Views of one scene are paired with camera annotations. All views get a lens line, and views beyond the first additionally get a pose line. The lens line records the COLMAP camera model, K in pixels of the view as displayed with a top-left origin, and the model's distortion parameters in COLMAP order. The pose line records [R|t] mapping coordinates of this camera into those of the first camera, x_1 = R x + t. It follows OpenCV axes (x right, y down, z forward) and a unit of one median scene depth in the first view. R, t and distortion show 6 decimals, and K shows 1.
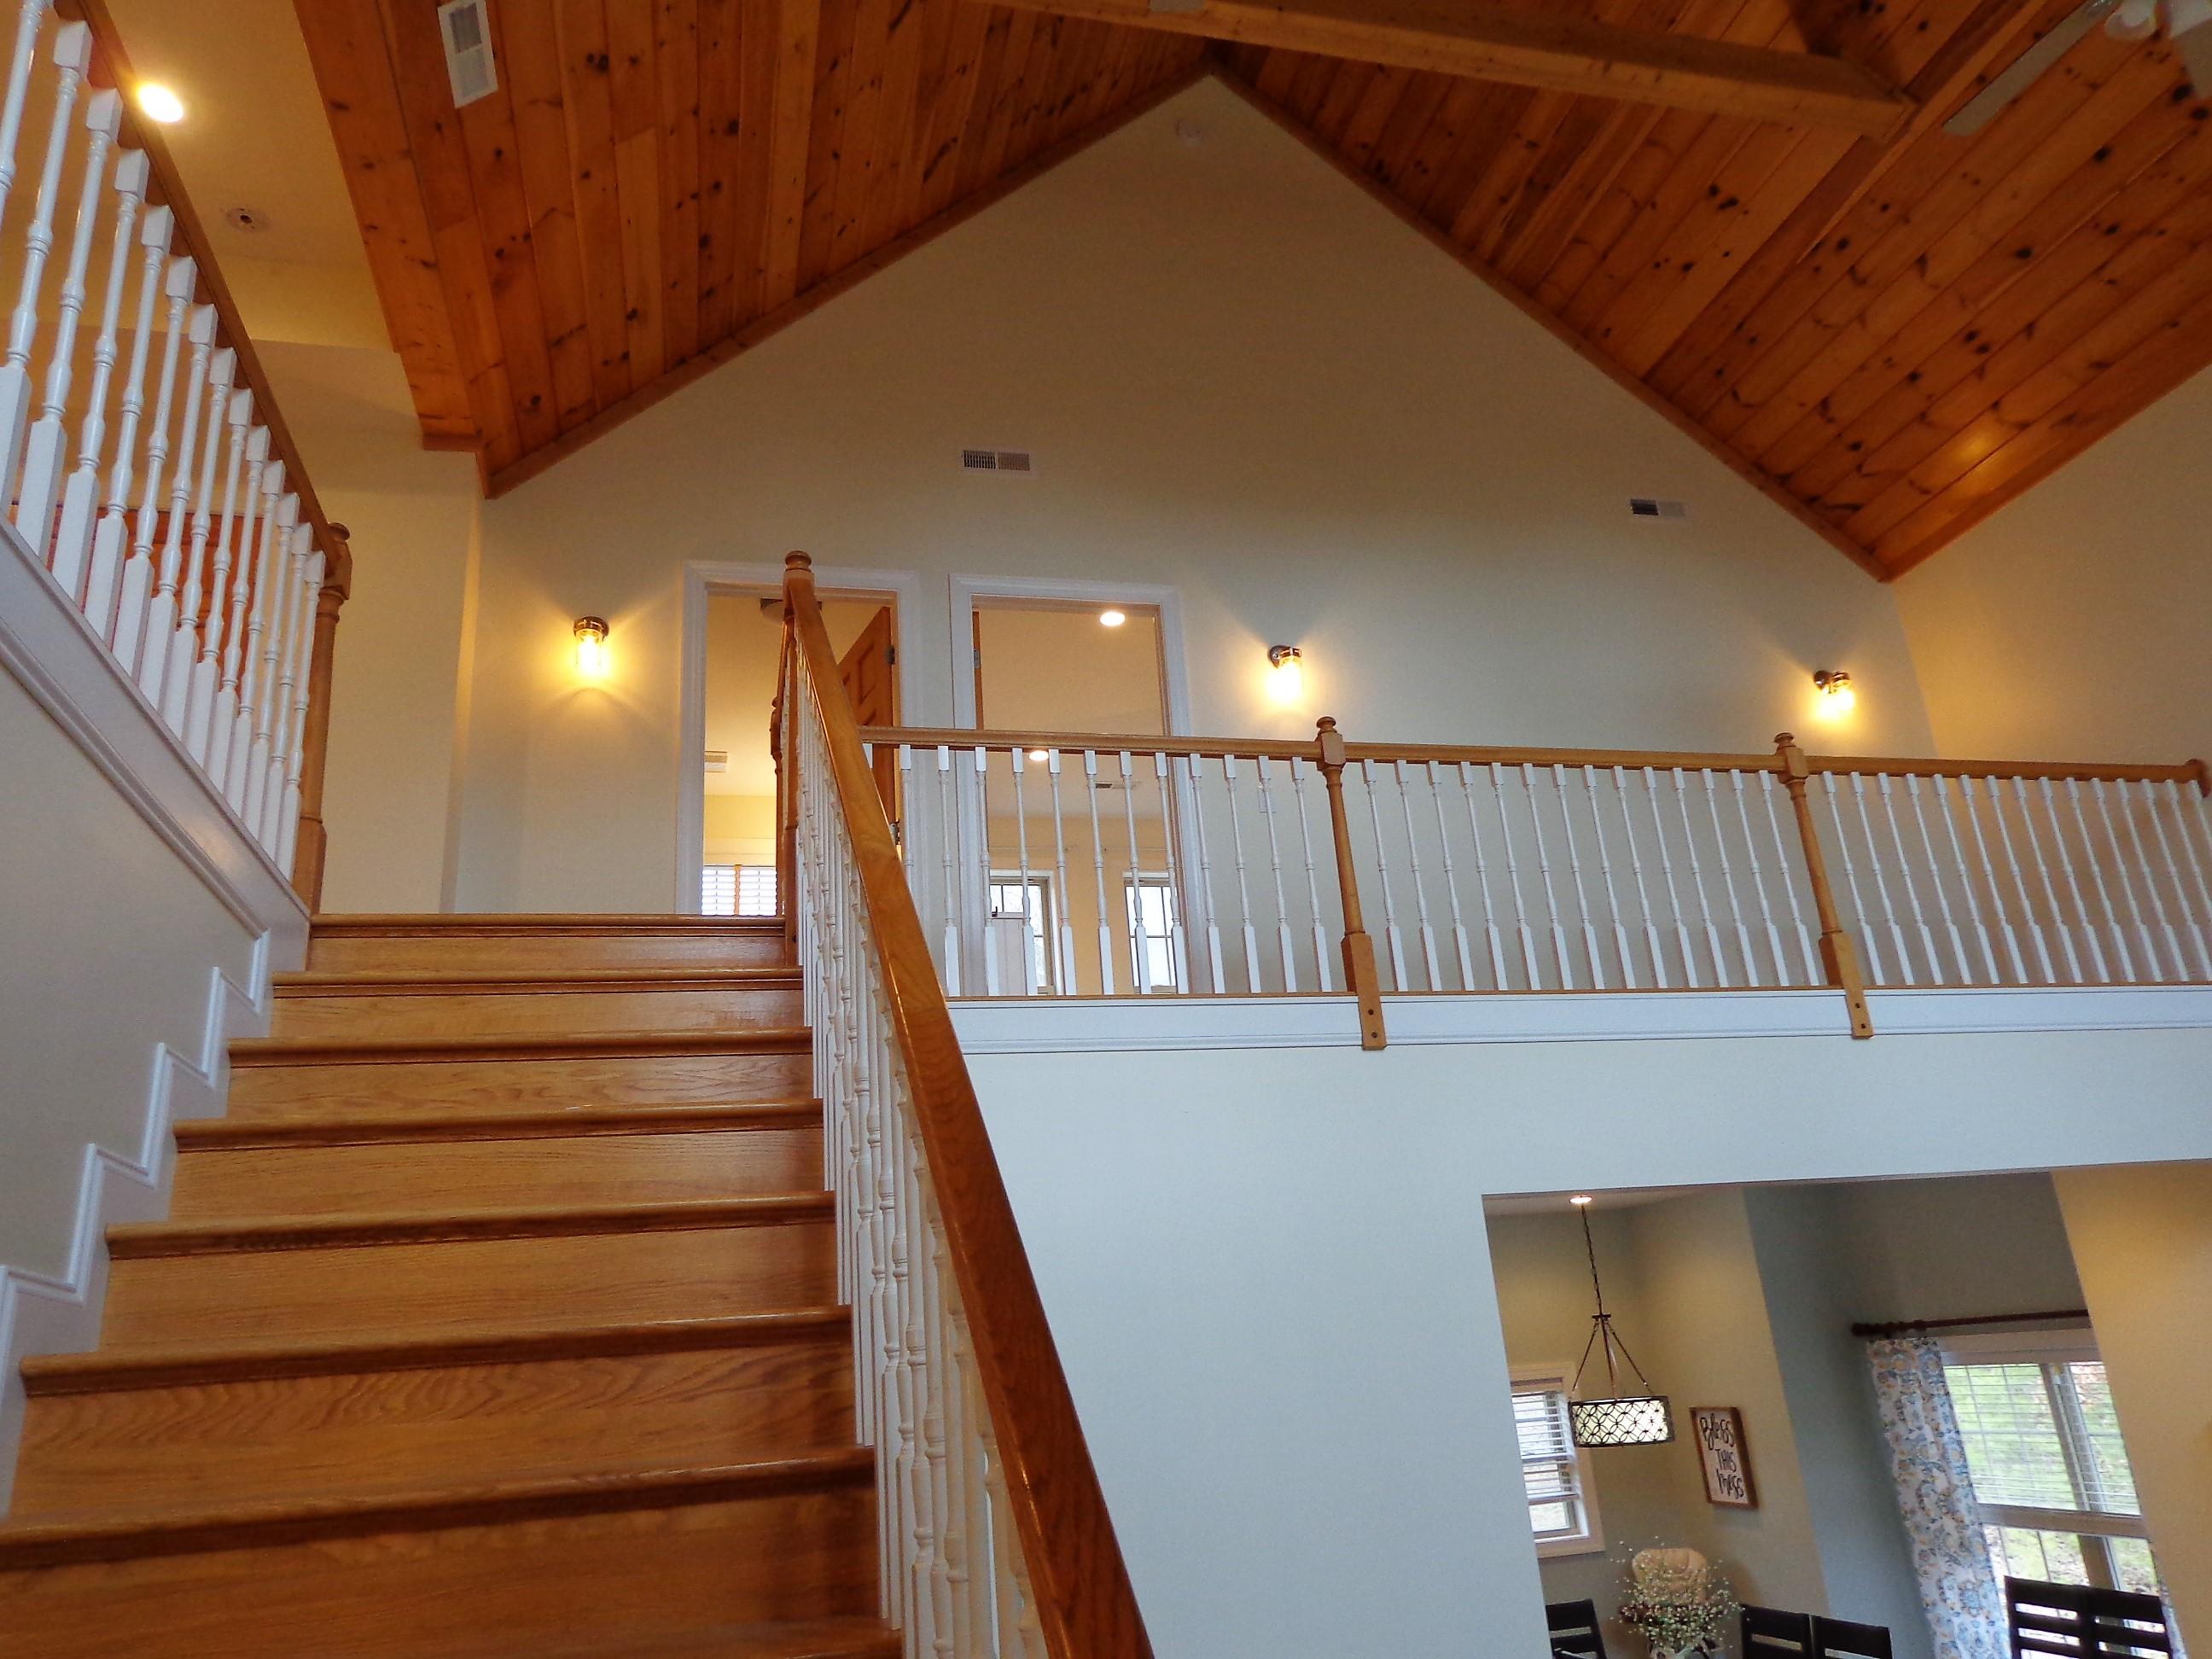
lens RADIAL K [[1538.0, 0, 1119.6], [0, 1538.0, 826.6], [0, 0, 1]] dist [0.007633, 0.000210]
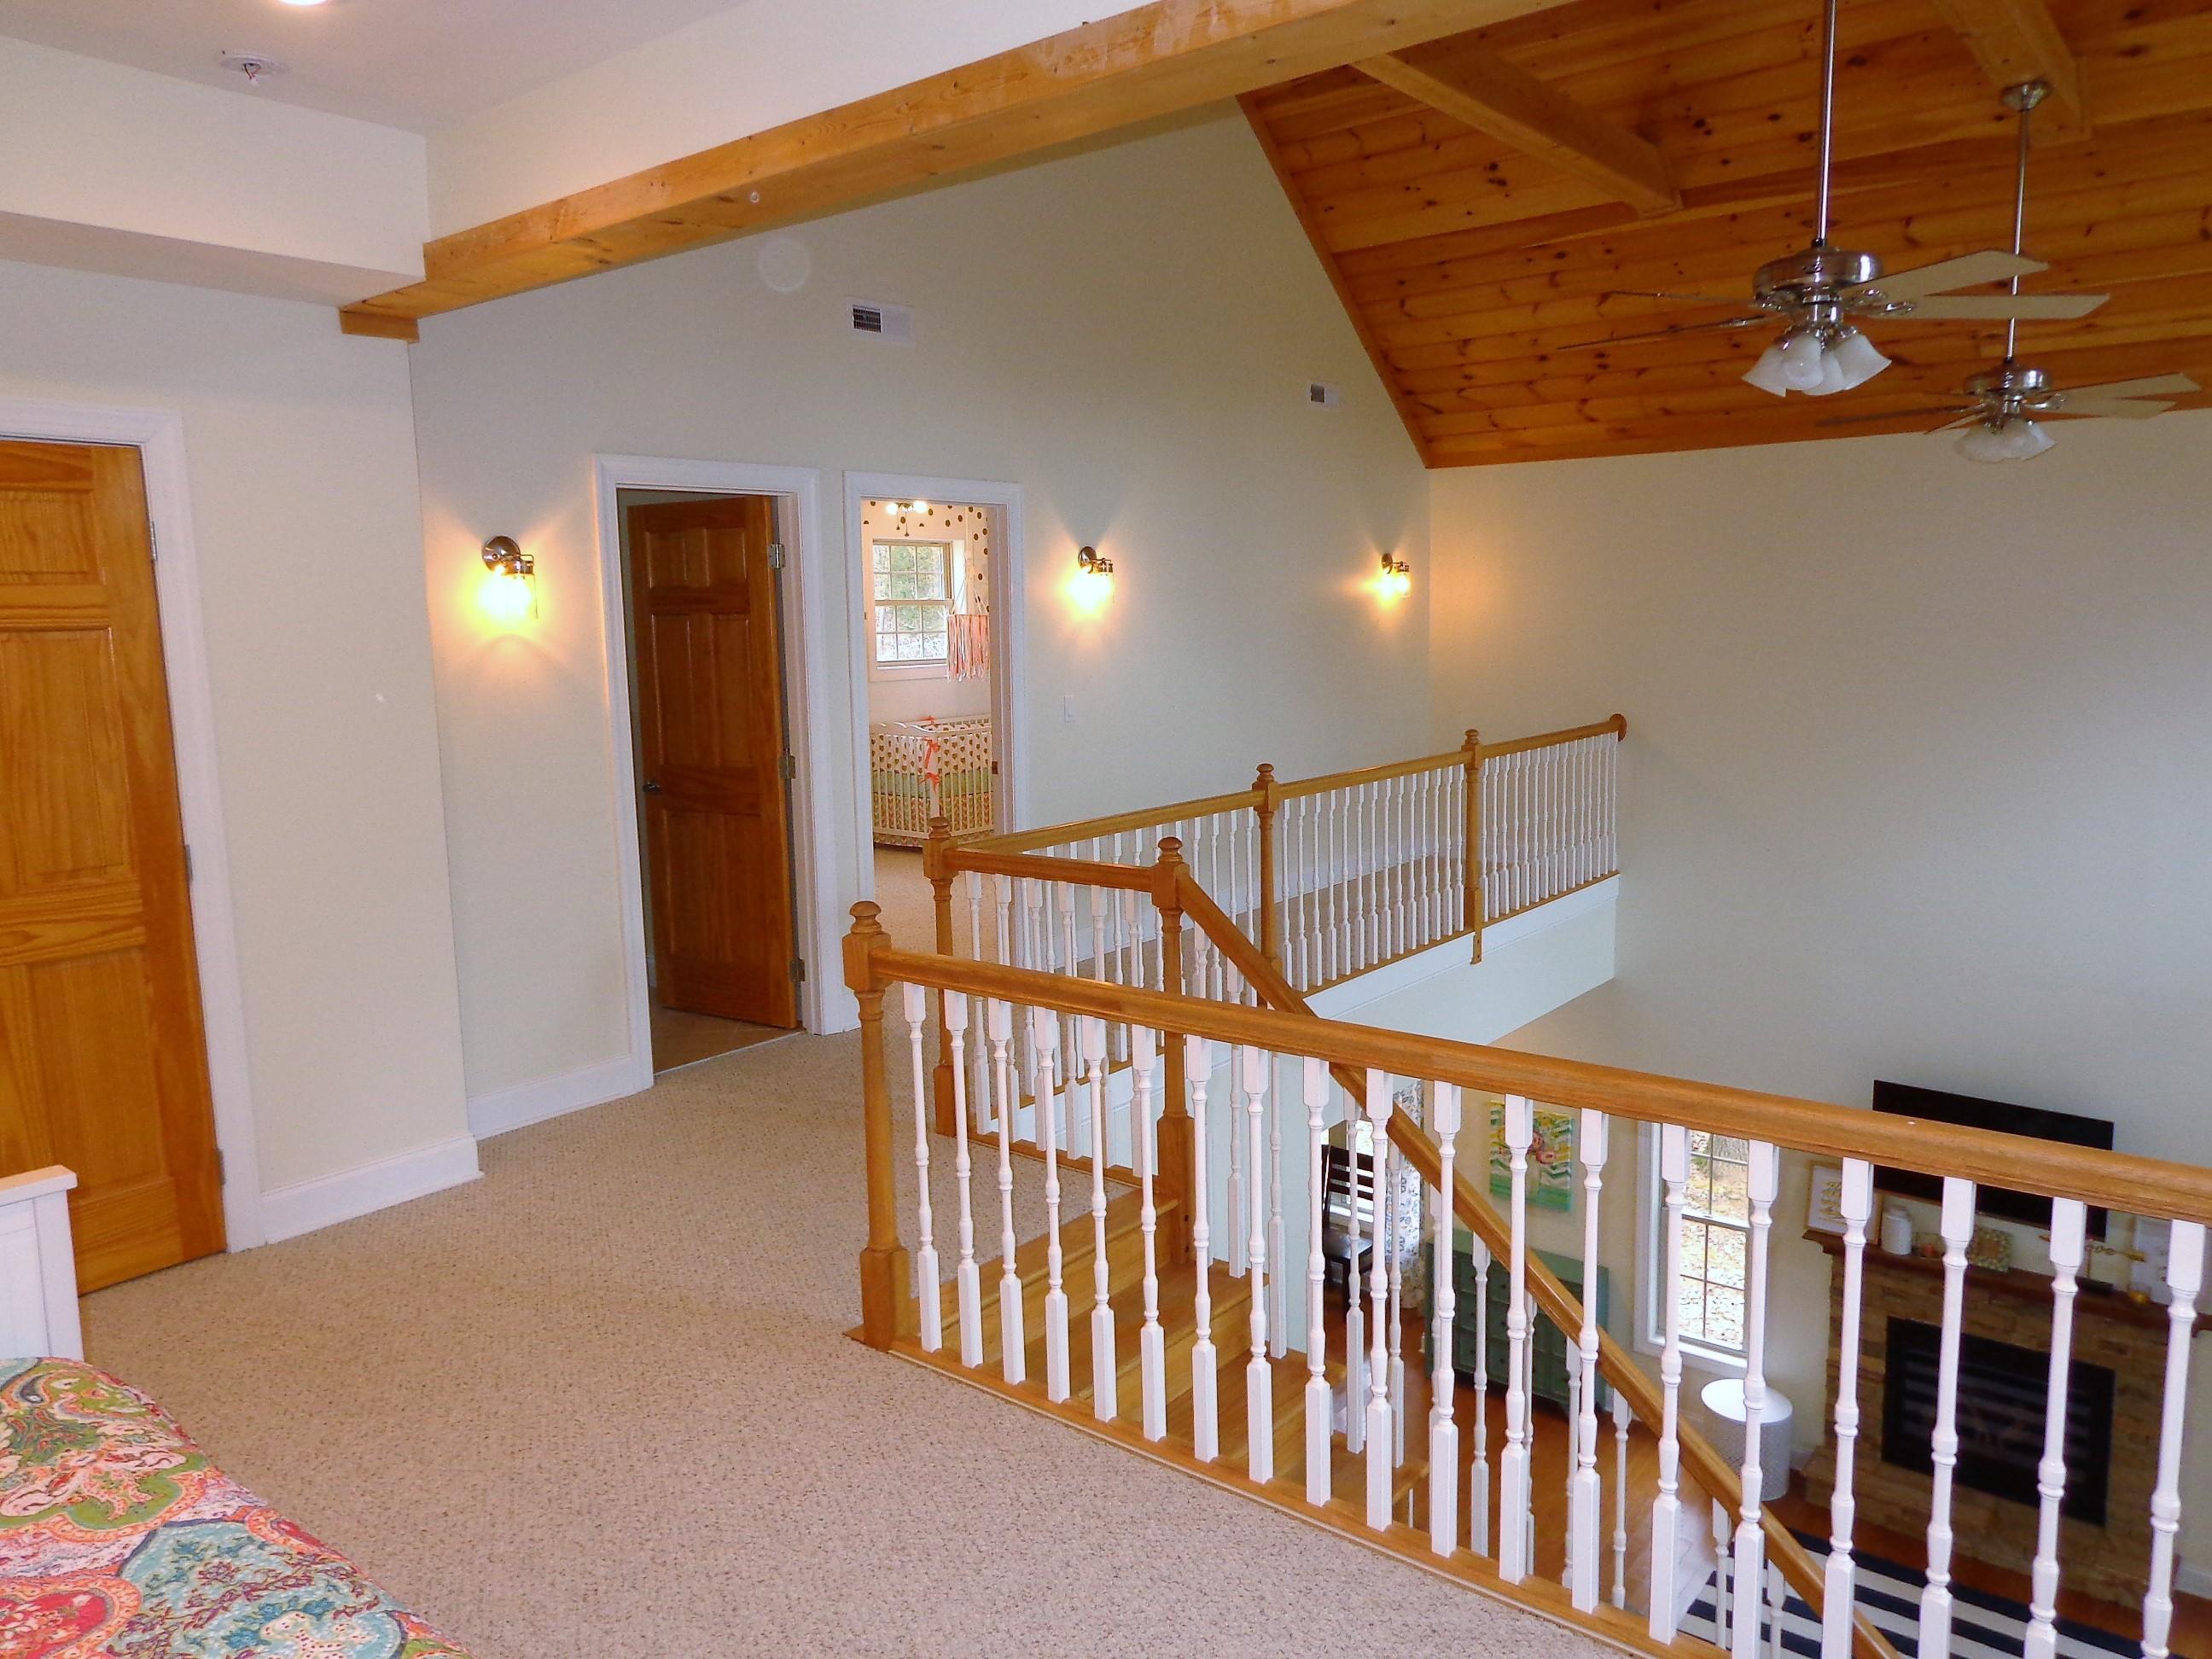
lens RADIAL K [[1545.8, 0, 1114.4], [0, 1545.8, 822.6], [0, 0, 1]] dist [0.002720, 0.005456]
pose [[0.795888, -0.025966, 0.604887, -0.448680], [-0.241523, 0.902526, 0.356529, -0.282842], [-0.555184, -0.429851, 0.712039, 0.148078]]
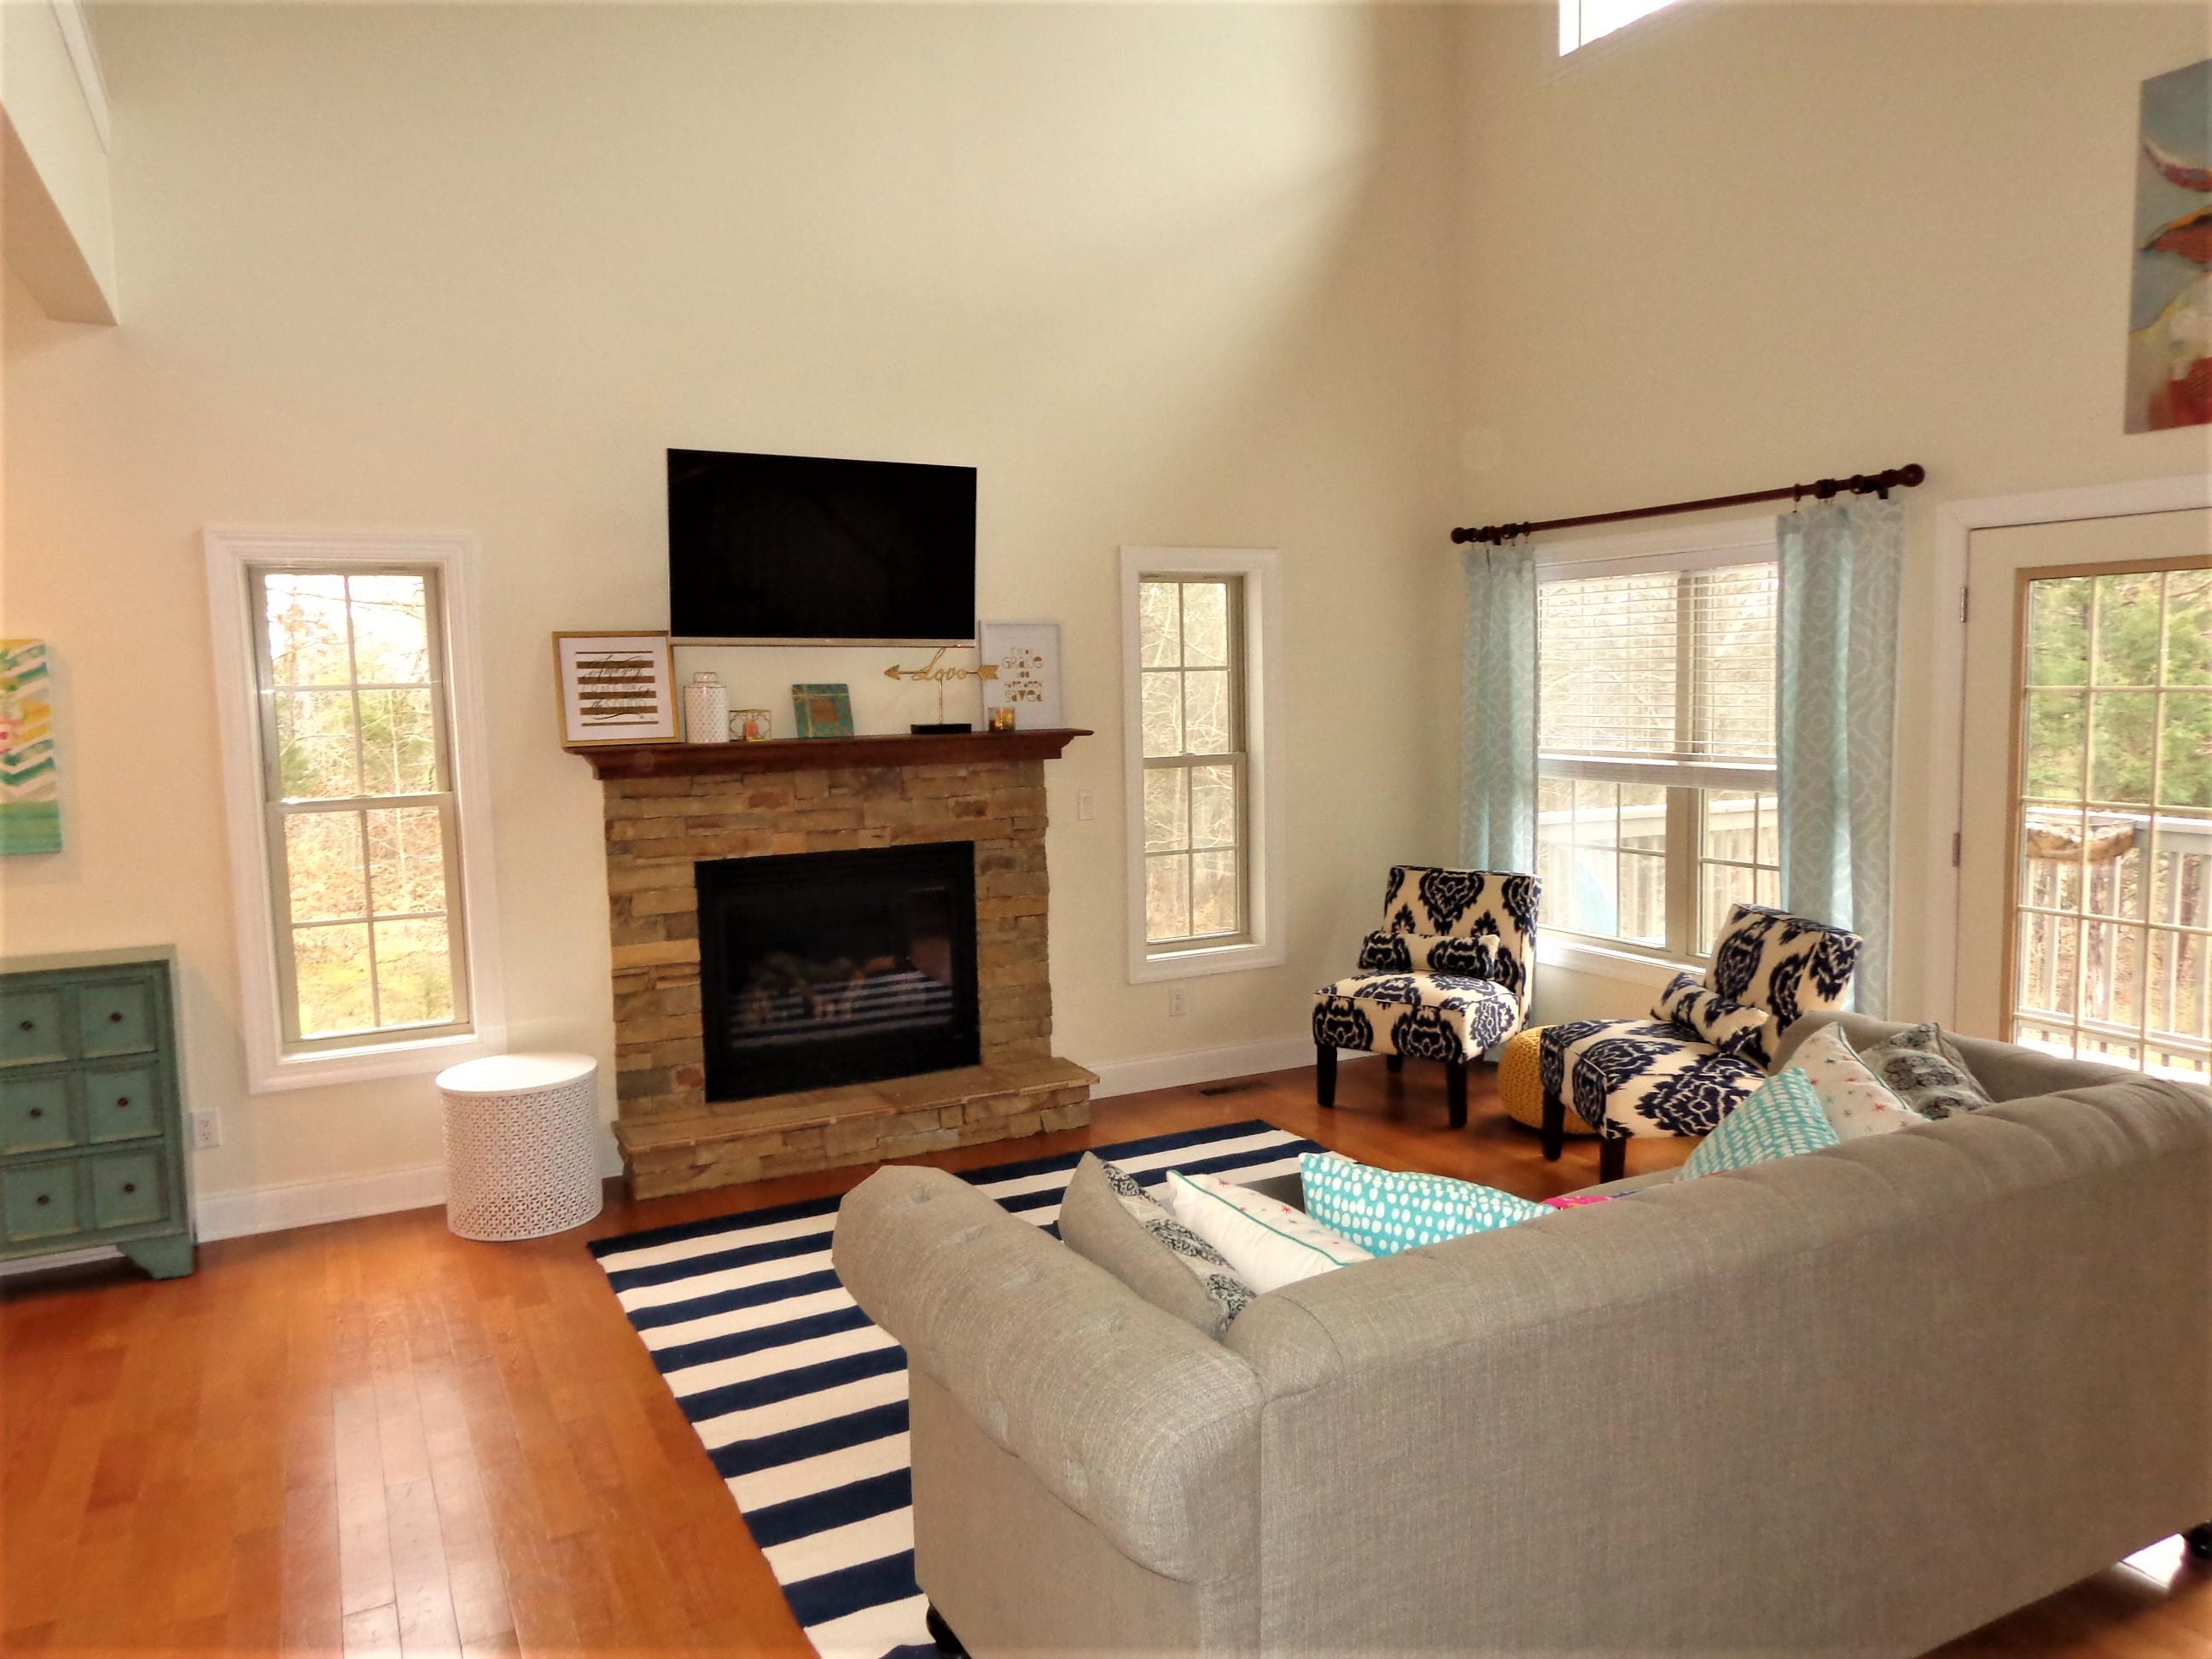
lens RADIAL K [[1554.7, 0, 1102.7], [0, 1554.7, 822.5], [0, 0, 1]] dist [0.001913, 0.006041]
pose [[-0.225678, -0.019265, 0.974011, -0.079902], [-0.300243, 0.952513, -0.050726, 0.249452], [-0.926781, -0.303888, -0.220746, 0.462131]]
